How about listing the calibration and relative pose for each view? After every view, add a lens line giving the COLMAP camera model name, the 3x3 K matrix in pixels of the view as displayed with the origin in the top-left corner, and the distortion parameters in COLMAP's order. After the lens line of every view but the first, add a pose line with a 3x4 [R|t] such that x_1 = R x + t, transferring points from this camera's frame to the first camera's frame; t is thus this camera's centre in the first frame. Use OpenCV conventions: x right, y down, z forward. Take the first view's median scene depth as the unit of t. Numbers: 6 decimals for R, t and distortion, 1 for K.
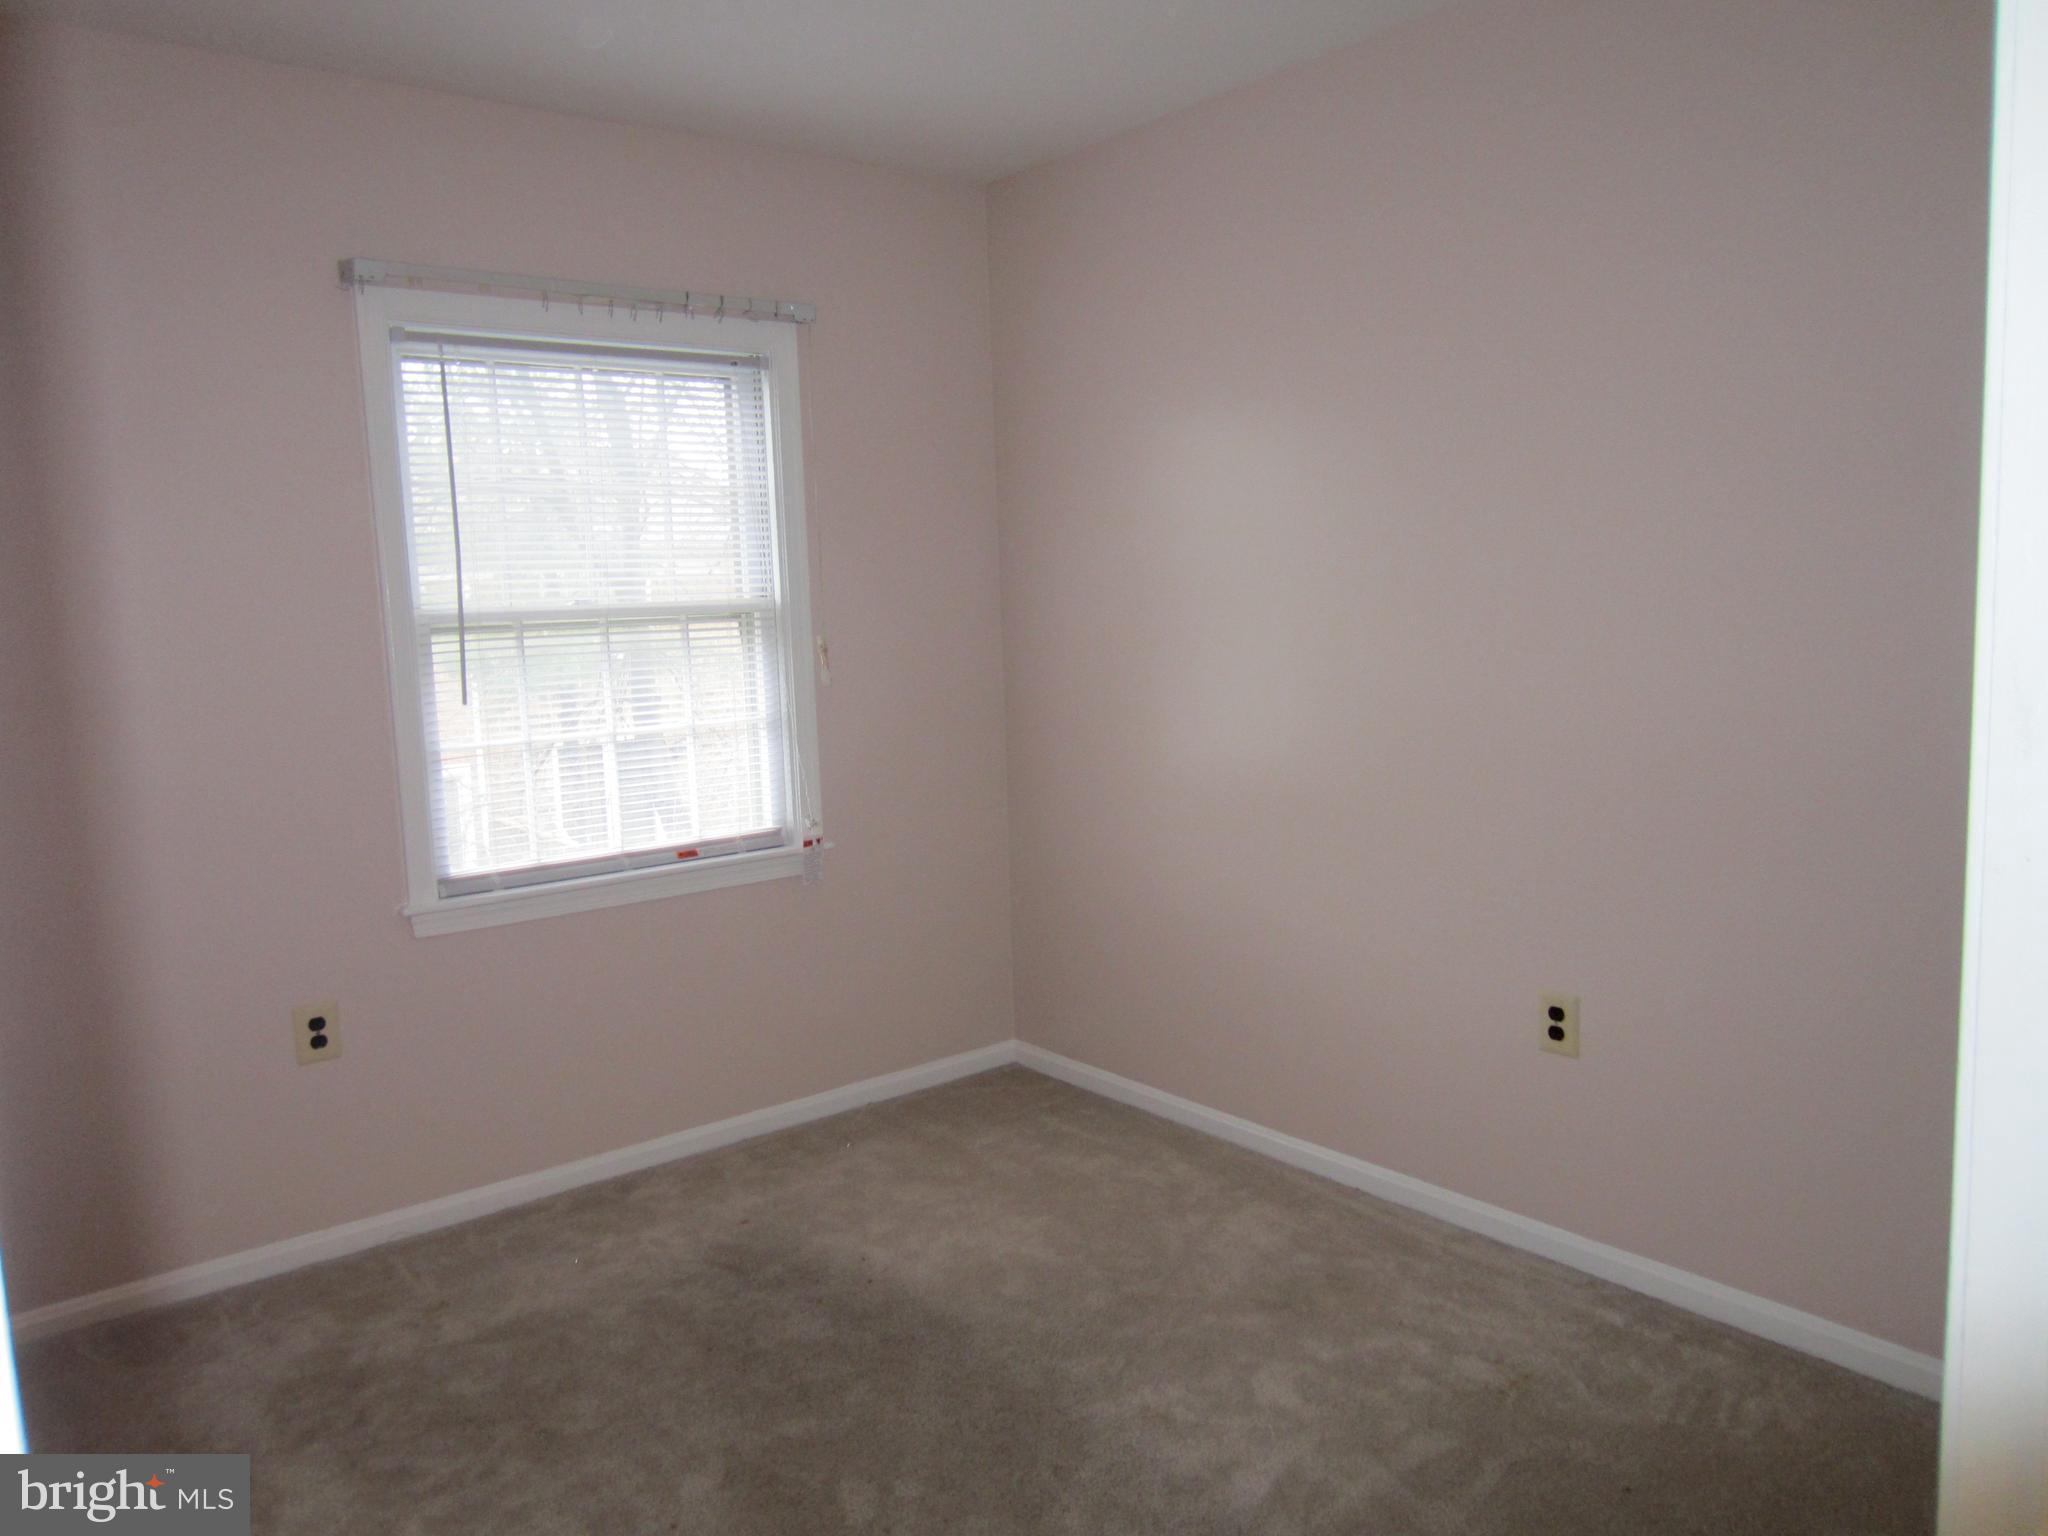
lens RADIAL K [[1494.7, 0, 1019.3], [0, 1494.7, 761.0], [0, 0, 1]] dist [-0.005276, 0.001960]
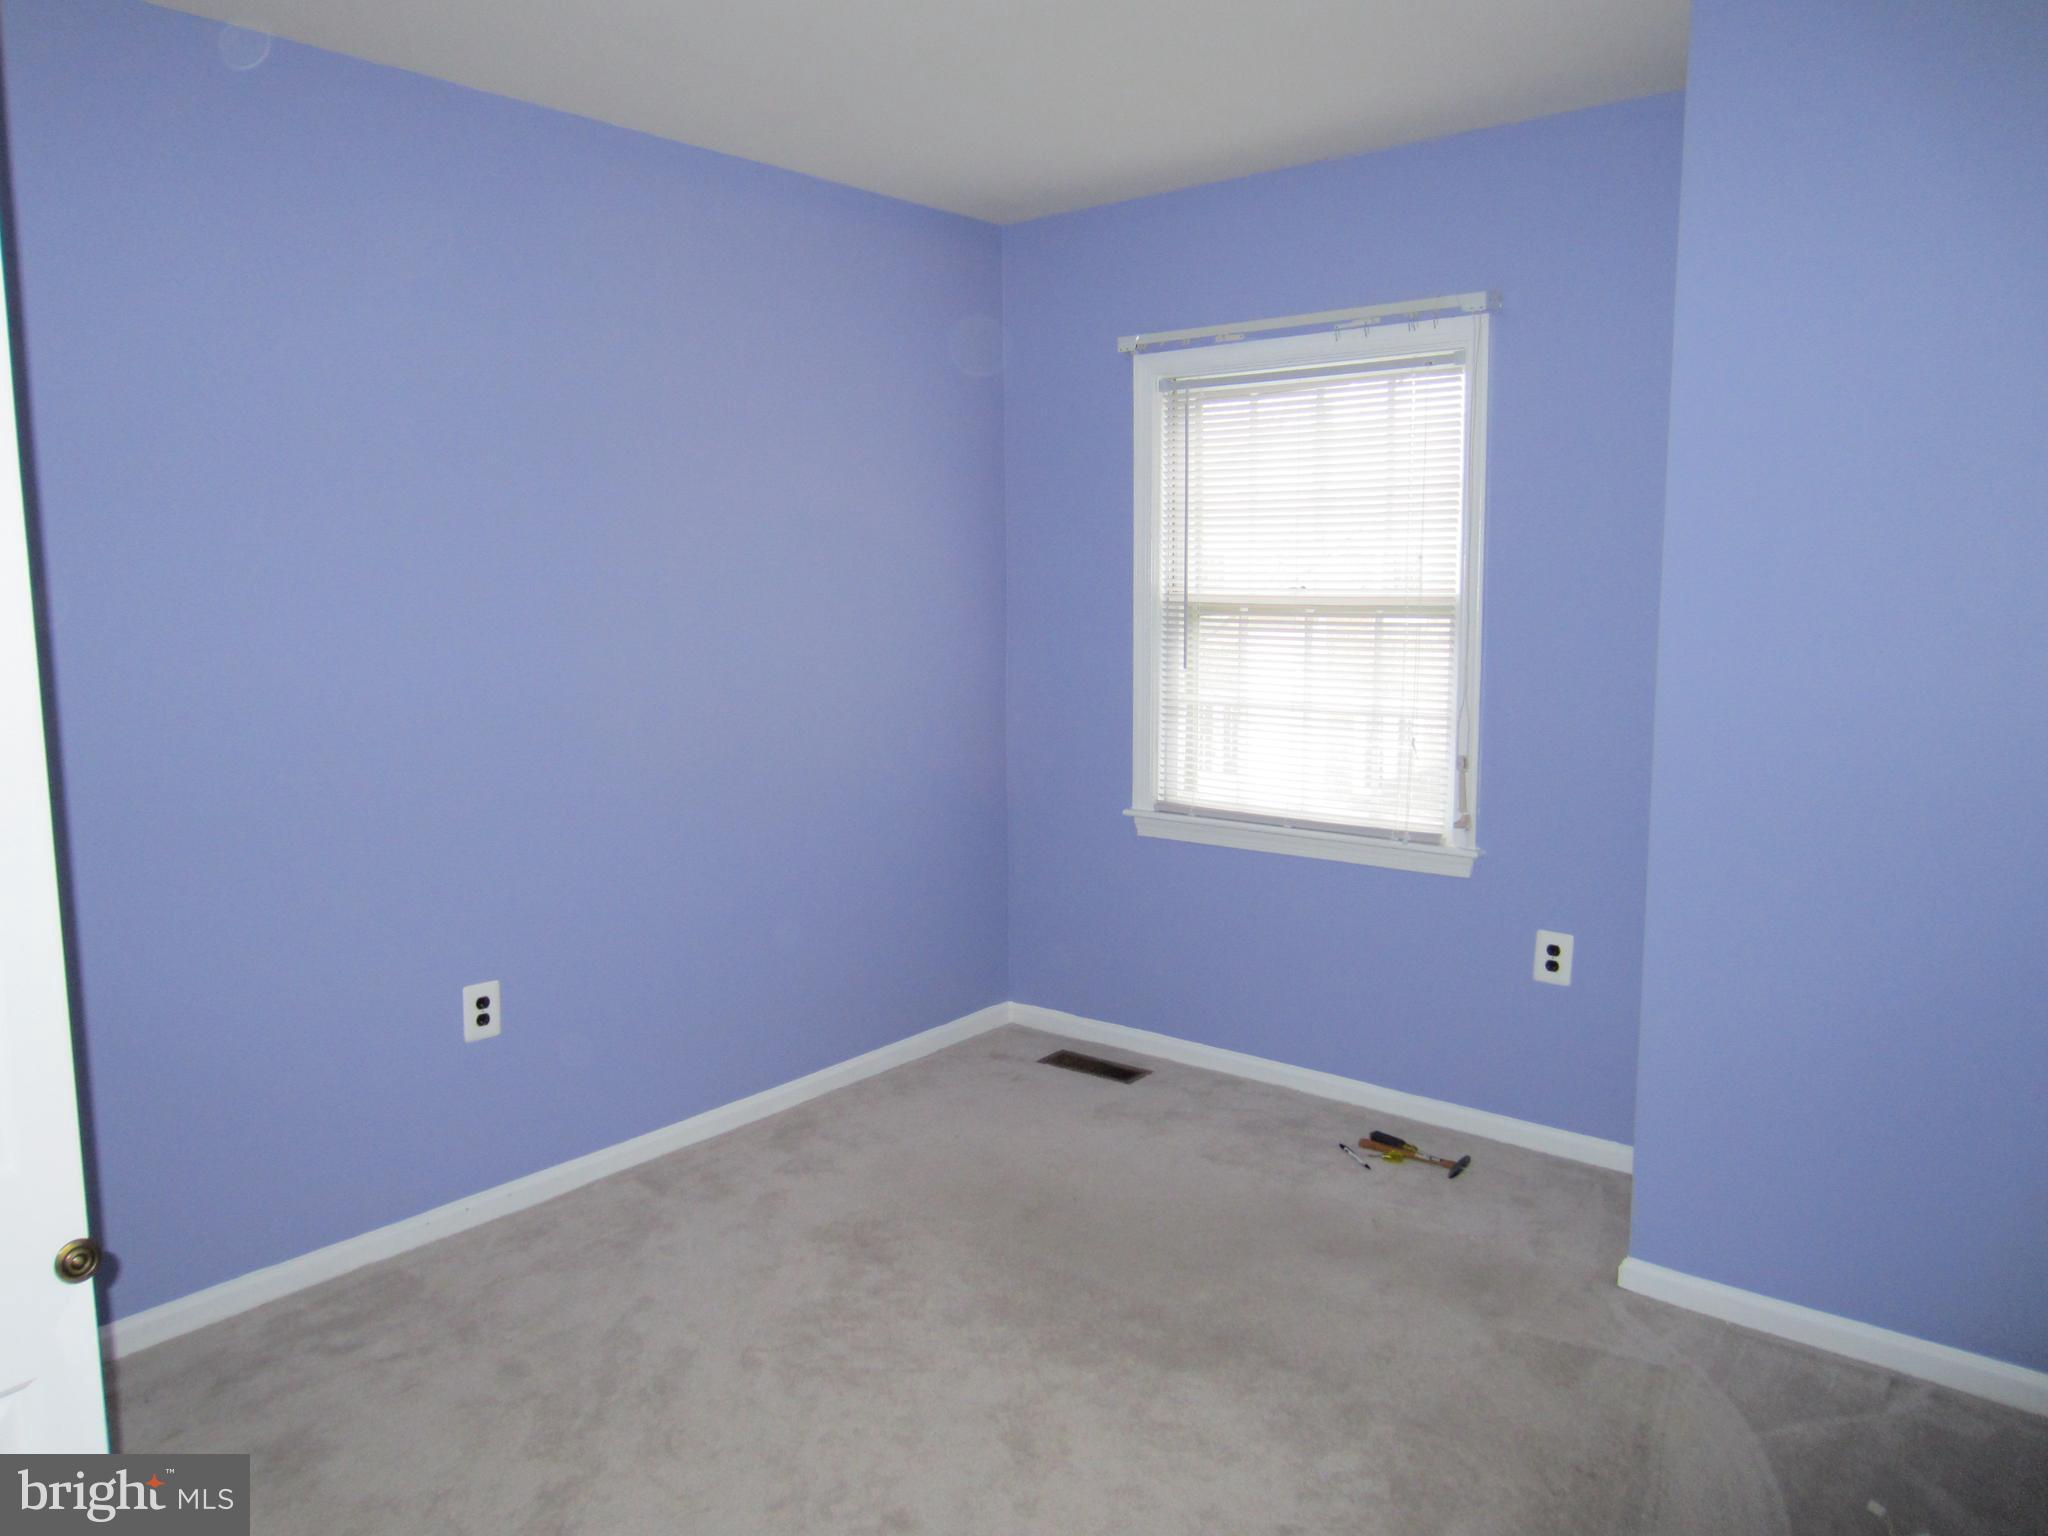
lens RADIAL K [[1494.7, 0, 1019.3], [0, 1494.7, 761.0], [0, 0, 1]] dist [-0.005276, 0.001960]
pose [[0.203614, 0.153492, -0.966944, 0.804178], [-0.124480, 0.983678, 0.129936, -0.100996], [0.971106, 0.093908, 0.219397, 0.545596]]
